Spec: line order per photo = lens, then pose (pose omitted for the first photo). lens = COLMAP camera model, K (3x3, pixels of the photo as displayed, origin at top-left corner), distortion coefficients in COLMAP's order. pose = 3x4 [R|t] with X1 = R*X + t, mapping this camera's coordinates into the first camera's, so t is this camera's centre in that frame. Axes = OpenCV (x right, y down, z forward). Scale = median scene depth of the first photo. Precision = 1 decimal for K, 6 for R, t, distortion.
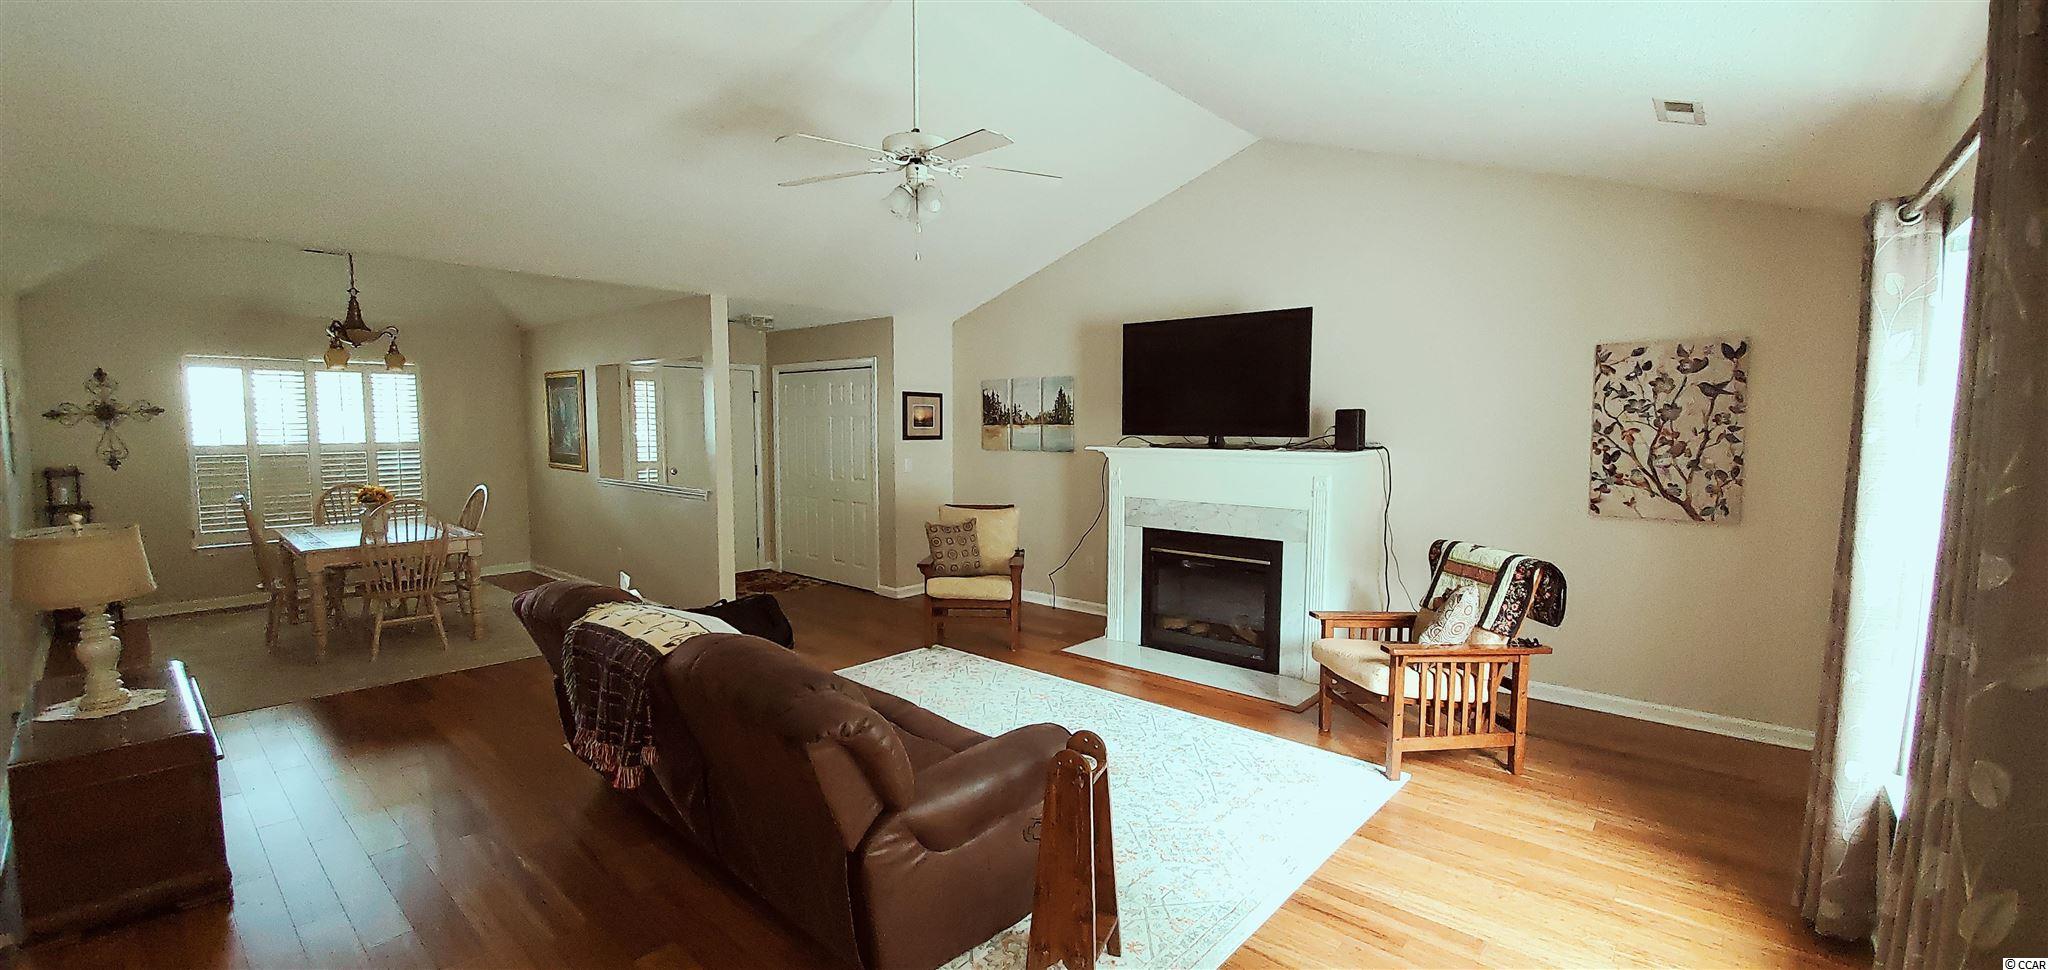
lens RADIAL K [[807.3, 0, 1016.5], [0, 807.3, 486.8], [0, 0, 1]] dist [0.003394, -0.010935]
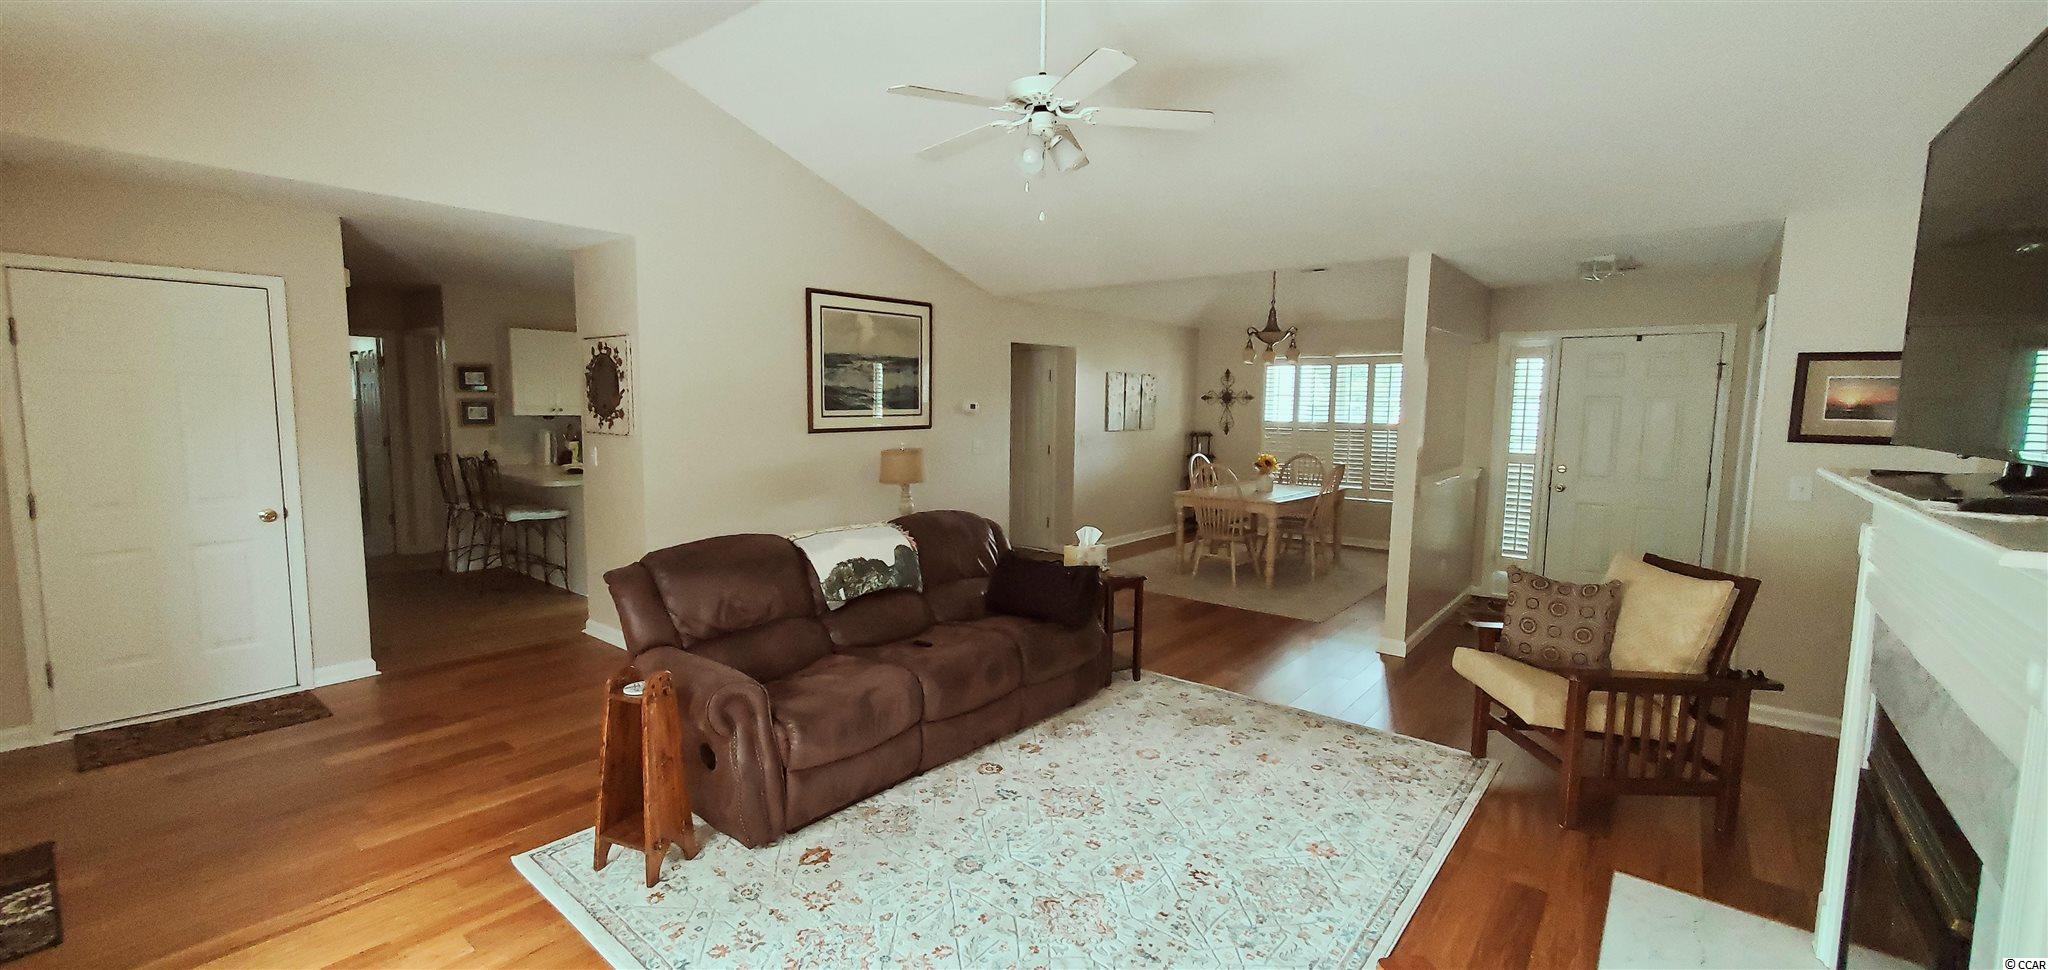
lens RADIAL K [[811.6, 0, 1017.3], [0, 811.6, 485.5], [0, 0, 1]] dist [0.000664, -0.000467]
pose [[0.030072, 0.101646, -0.994366, 0.510713], [-0.091942, 0.990880, 0.098509, -0.045101], [0.995310, 0.088461, 0.039143, 0.599124]]
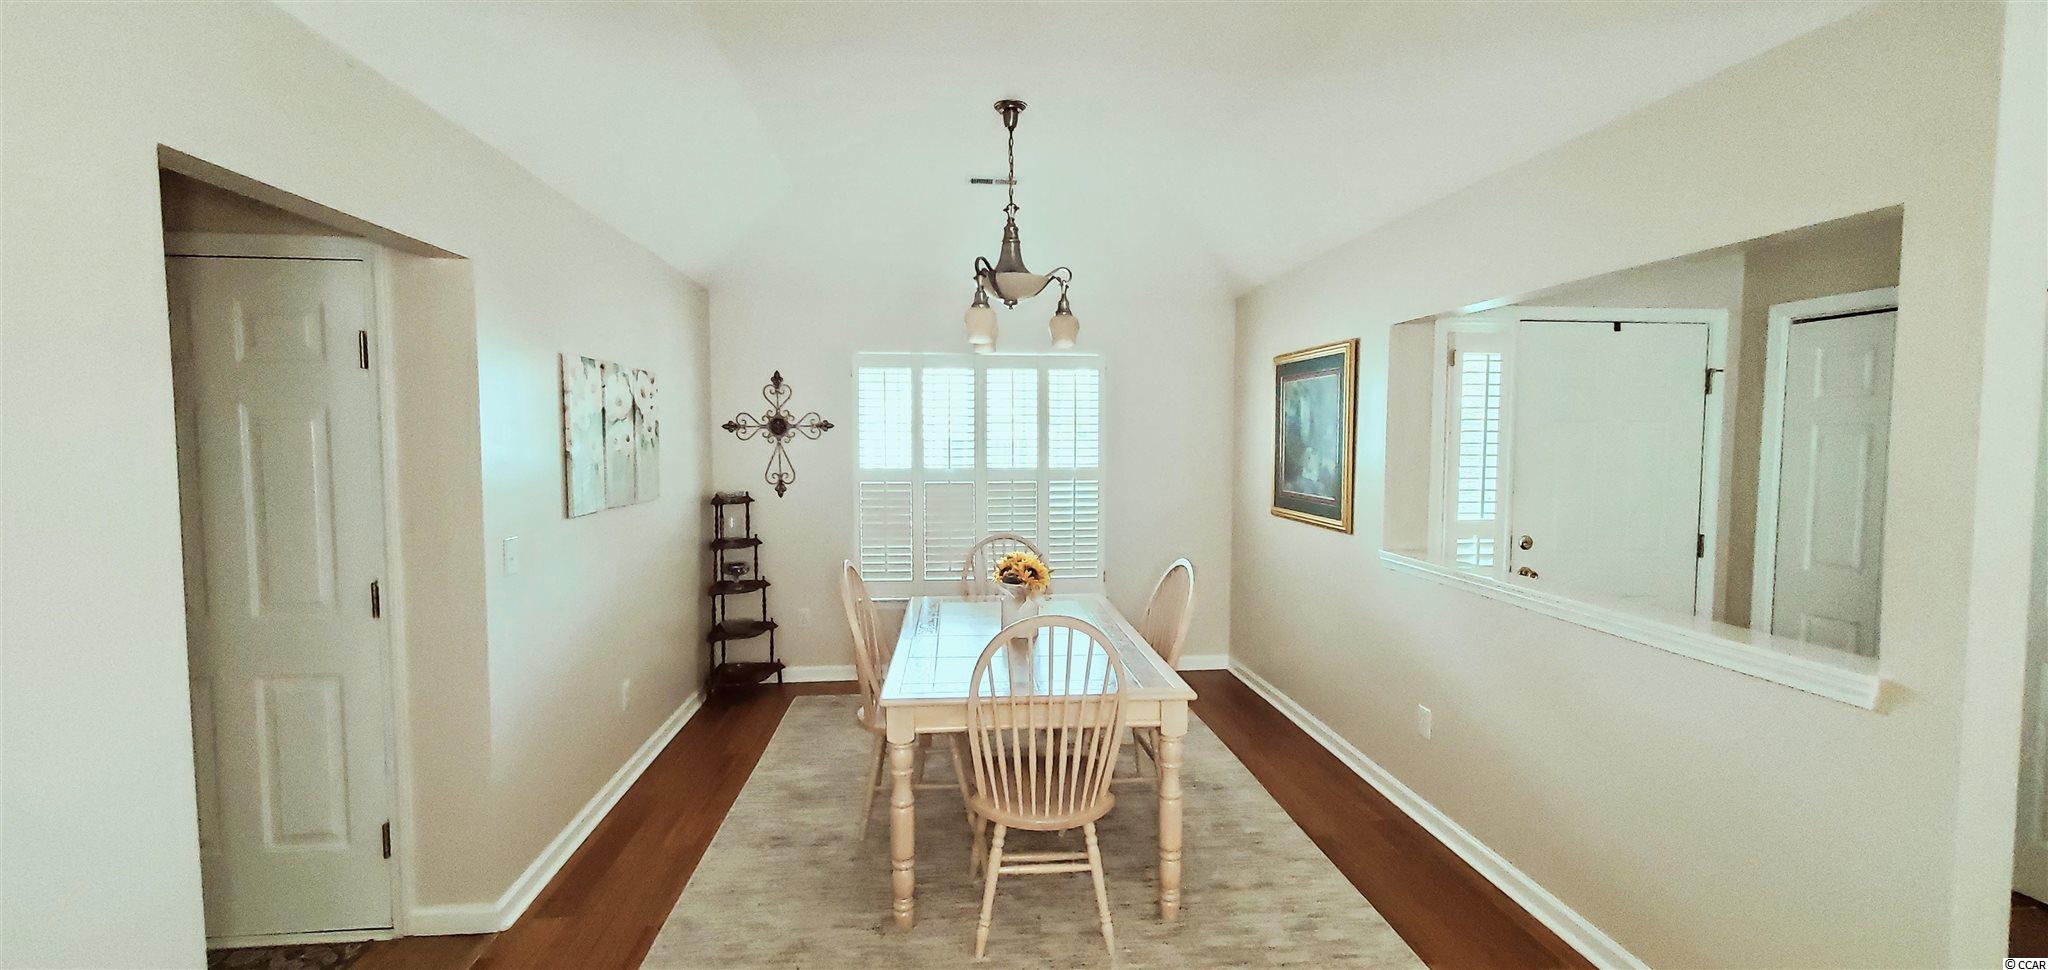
lens RADIAL K [[820.7, 0, 1020.6], [0, 820.7, 485.1], [0, 0, 1]] dist [0.003246, -0.000044]
pose [[0.734258, 0.038888, -0.677756, -0.441008], [-0.054165, 0.998531, -0.001387, -0.050105], [0.676706, 0.037729, 0.735286, 0.616758]]
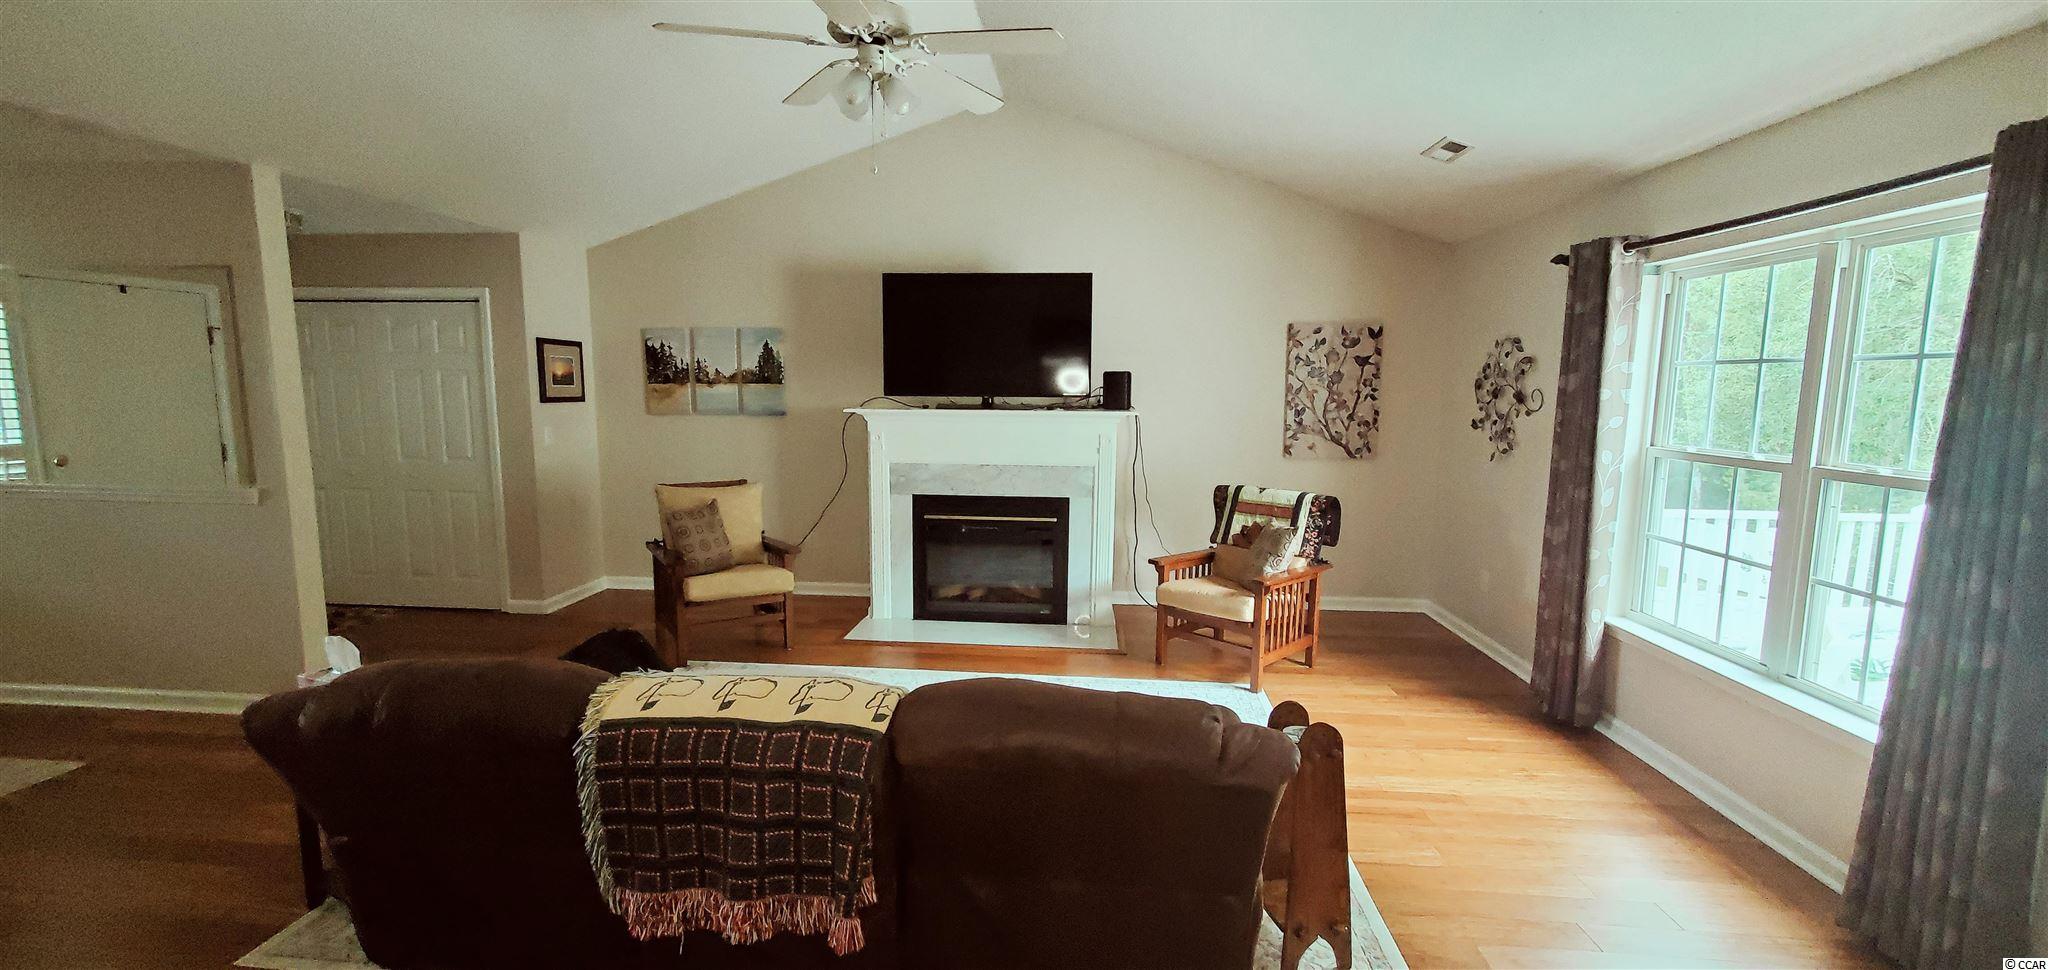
lens RADIAL K [[811.6, 0, 1017.3], [0, 811.6, 485.5], [0, 0, 1]] dist [0.000664, -0.000467]
pose [[0.803234, -0.067240, 0.591857, -0.303474], [0.039996, 0.997454, 0.059039, -0.011096], [-0.594320, -0.023750, 0.803878, 0.171501]]
